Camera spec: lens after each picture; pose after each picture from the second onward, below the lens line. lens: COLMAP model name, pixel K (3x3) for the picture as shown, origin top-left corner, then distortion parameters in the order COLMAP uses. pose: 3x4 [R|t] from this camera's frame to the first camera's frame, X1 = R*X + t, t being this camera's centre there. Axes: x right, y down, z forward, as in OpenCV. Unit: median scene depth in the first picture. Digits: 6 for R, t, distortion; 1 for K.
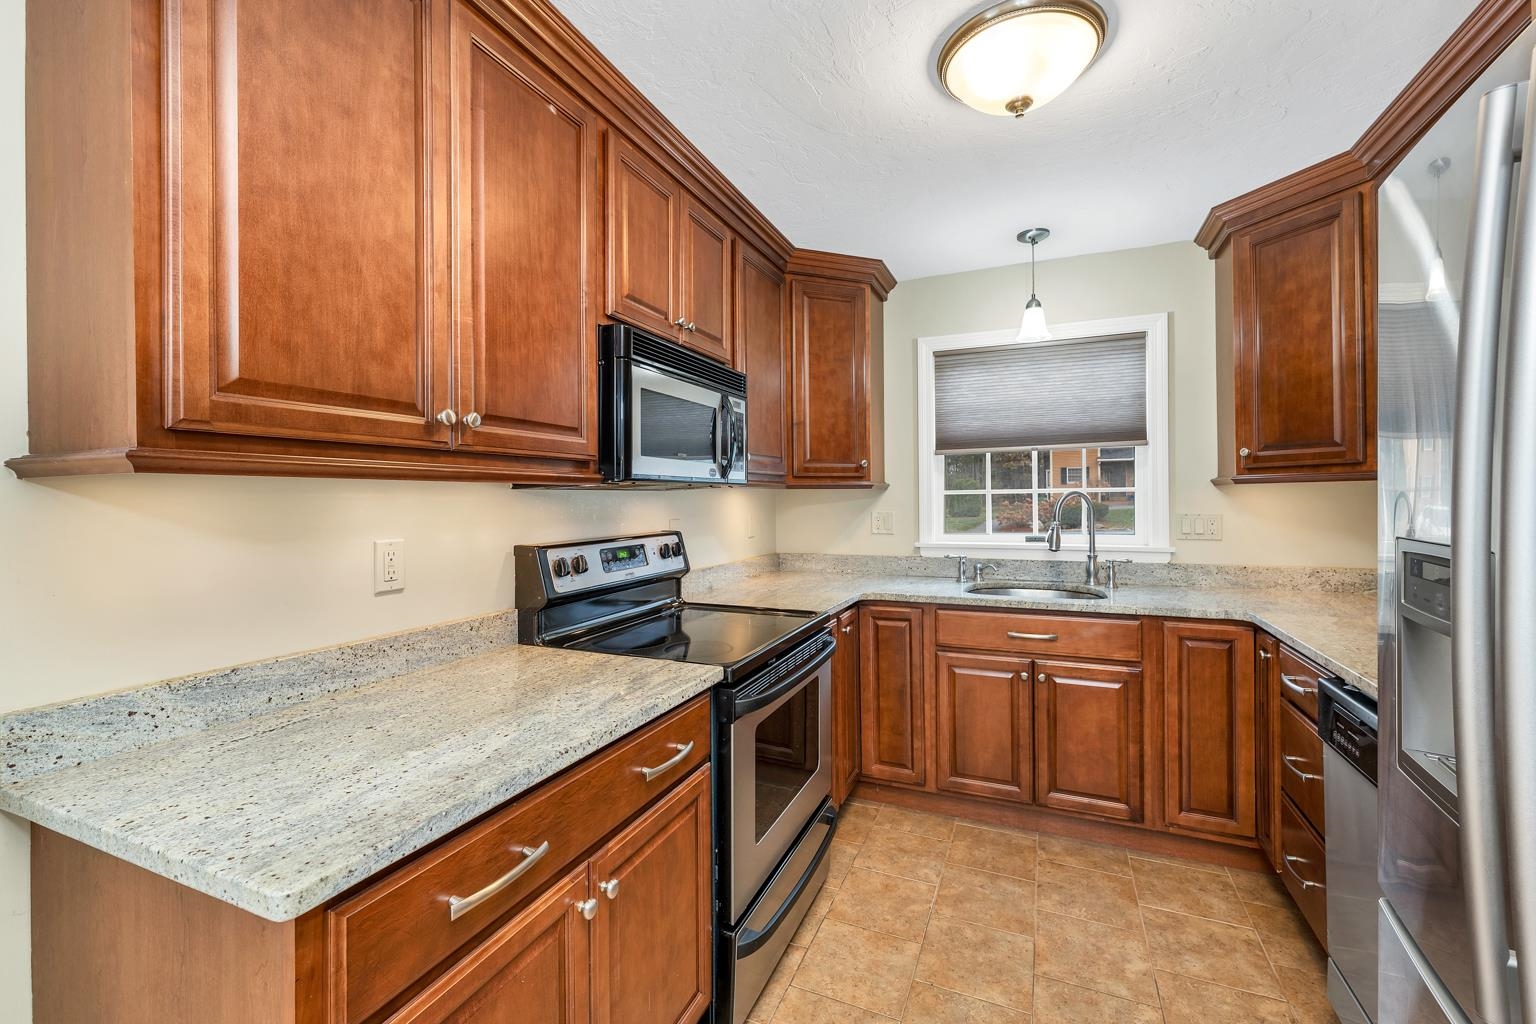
lens RADIAL K [[643.6, 0, 767.6], [0, 643.6, 497.2], [0, 0, 1]] dist [0.001647, 0.000253]
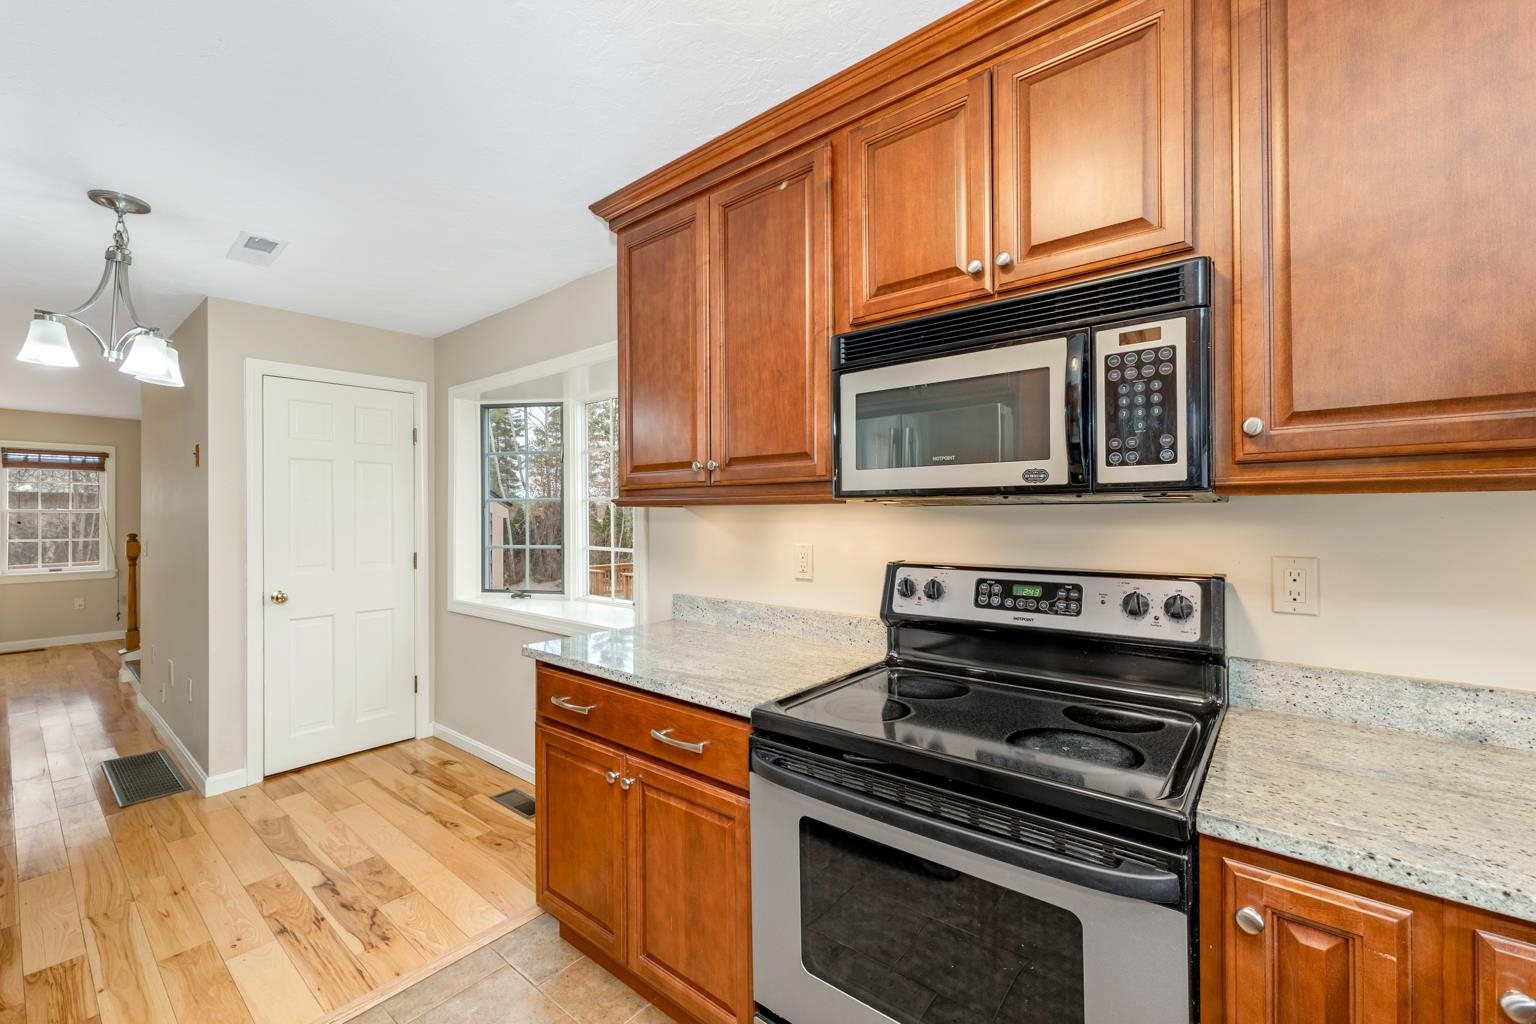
lens RADIAL K [[637.8, 0, 758.1], [0, 637.8, 512.2], [0, 0, 1]] dist [0.004129, -0.000249]
pose [[-0.292320, 0.005727, -0.956304, 0.540626], [0.007053, 0.999968, 0.003832, -0.007419], [0.956295, -0.005625, -0.292350, 0.876482]]
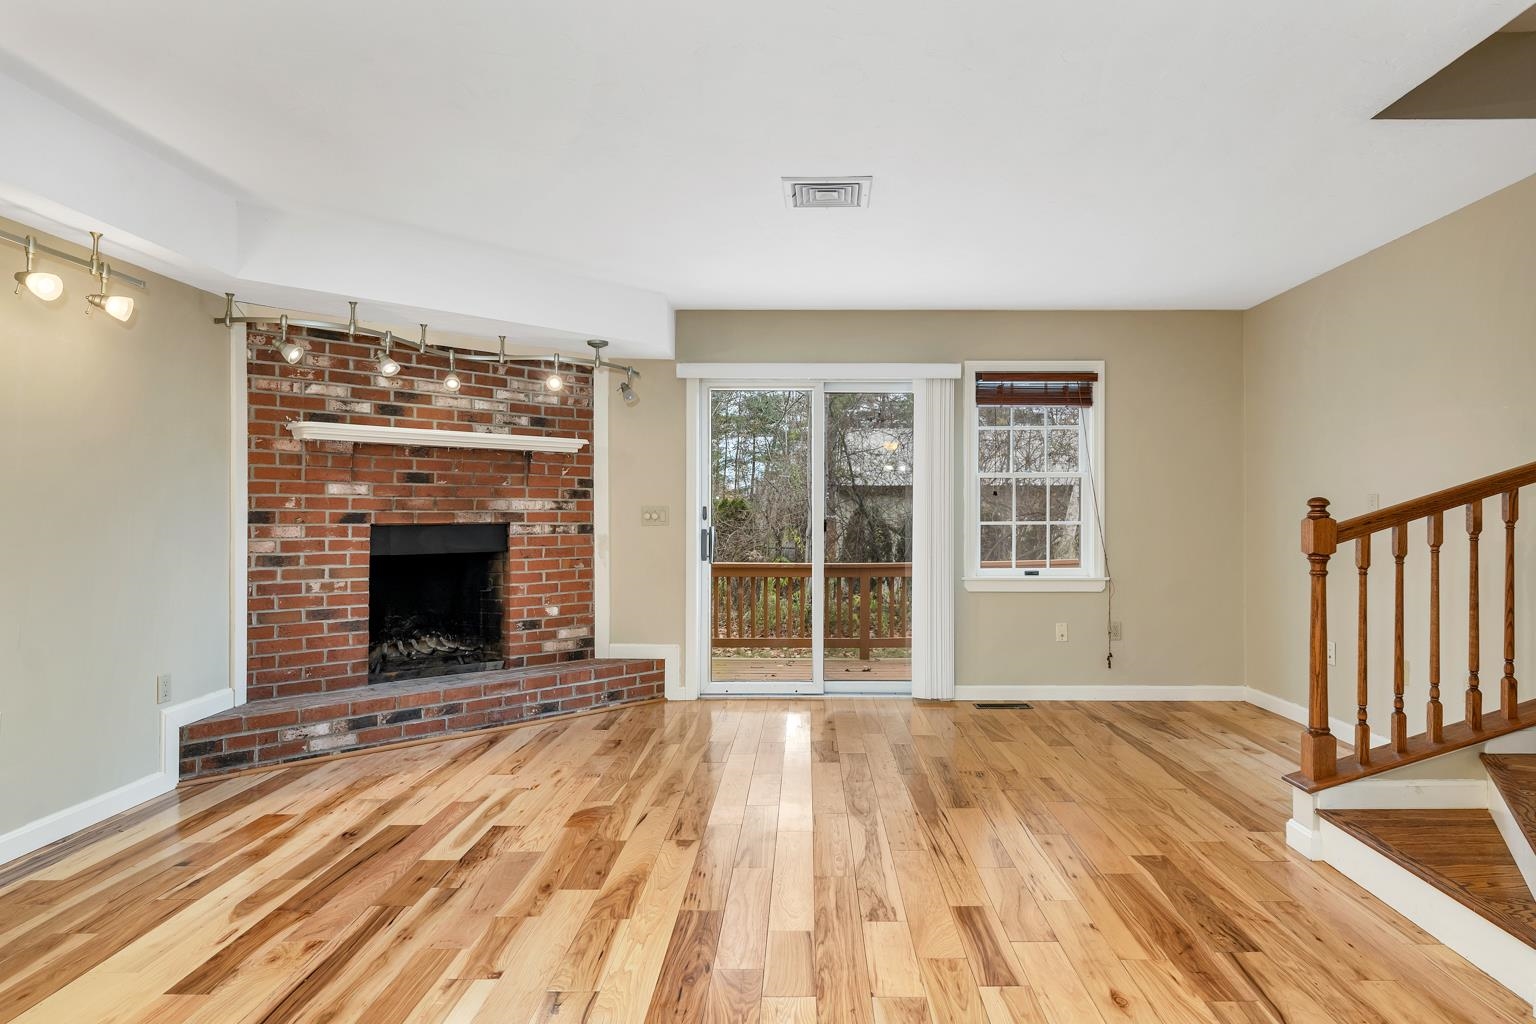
lens RADIAL K [[900.6, 0, 807.4], [0, 900.6, 512.2], [0, 0, 1]] dist [0.000256, -0.000367]
pose [[-0.918504, 0.005884, -0.395368, 0.212317], [0.007853, 0.999964, -0.003364, 0.085098], [0.395334, -0.006195, -0.918517, -1.064923]]
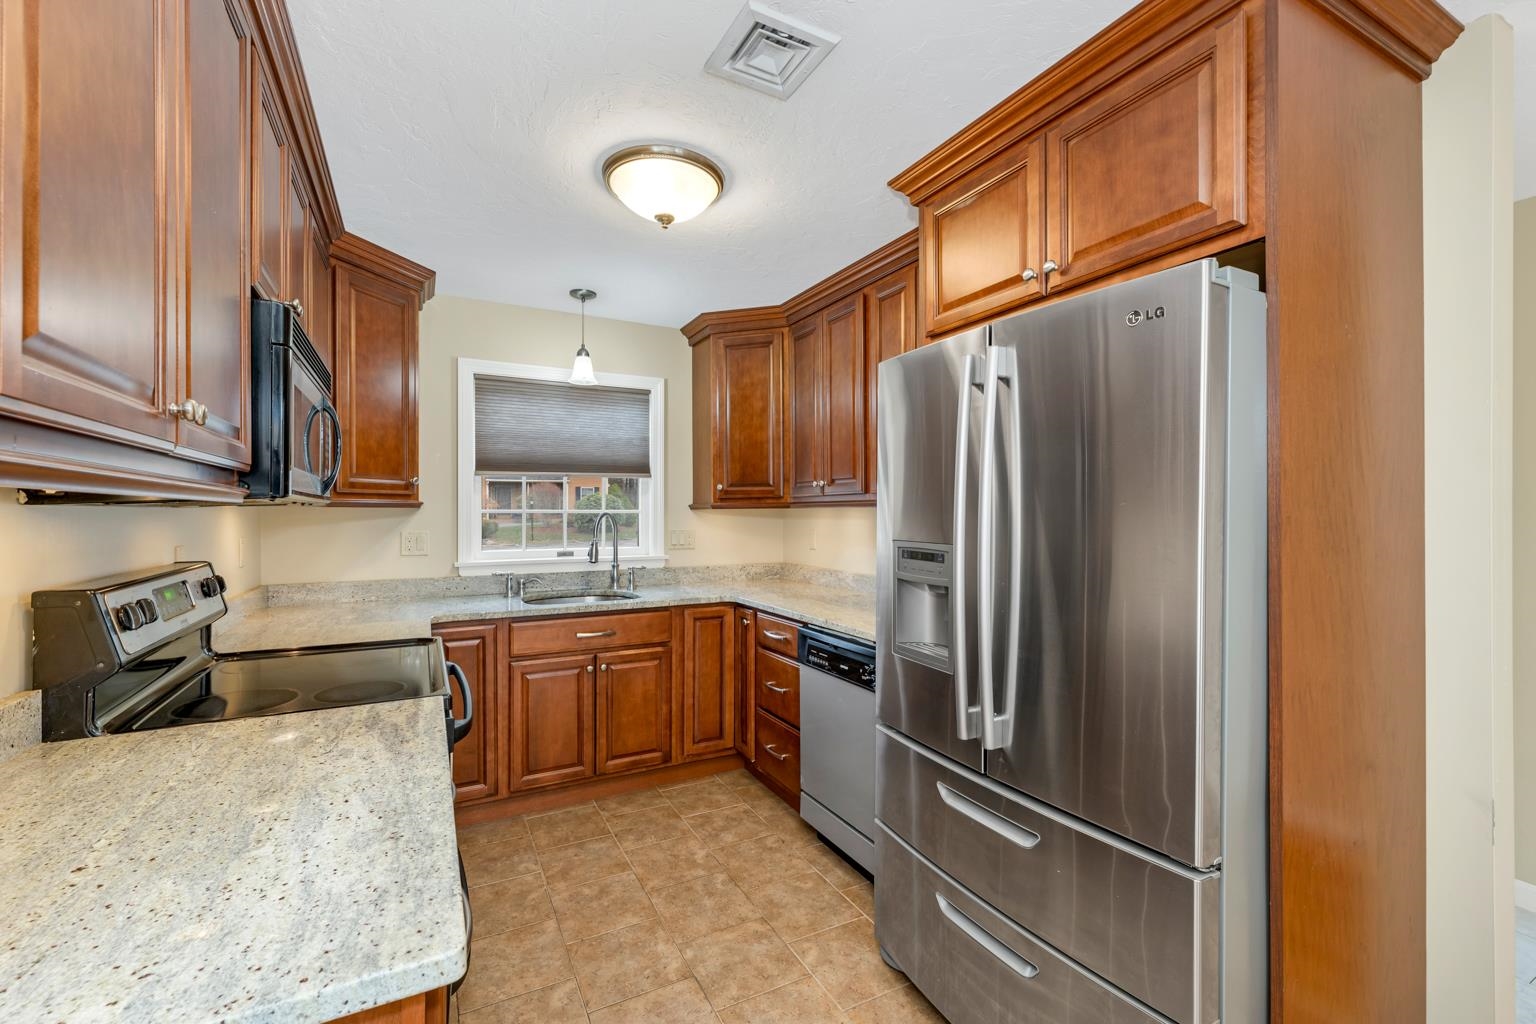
lens RADIAL K [[637.8, 0, 758.1], [0, 637.8, 512.2], [0, 0, 1]] dist [0.004129, -0.000249]
pose [[0.631815, 0.009147, 0.775065, -0.348224], [-0.005291, 0.999958, -0.007488, -0.003146], [-0.775101, 0.000630, 0.631837, 0.023448]]
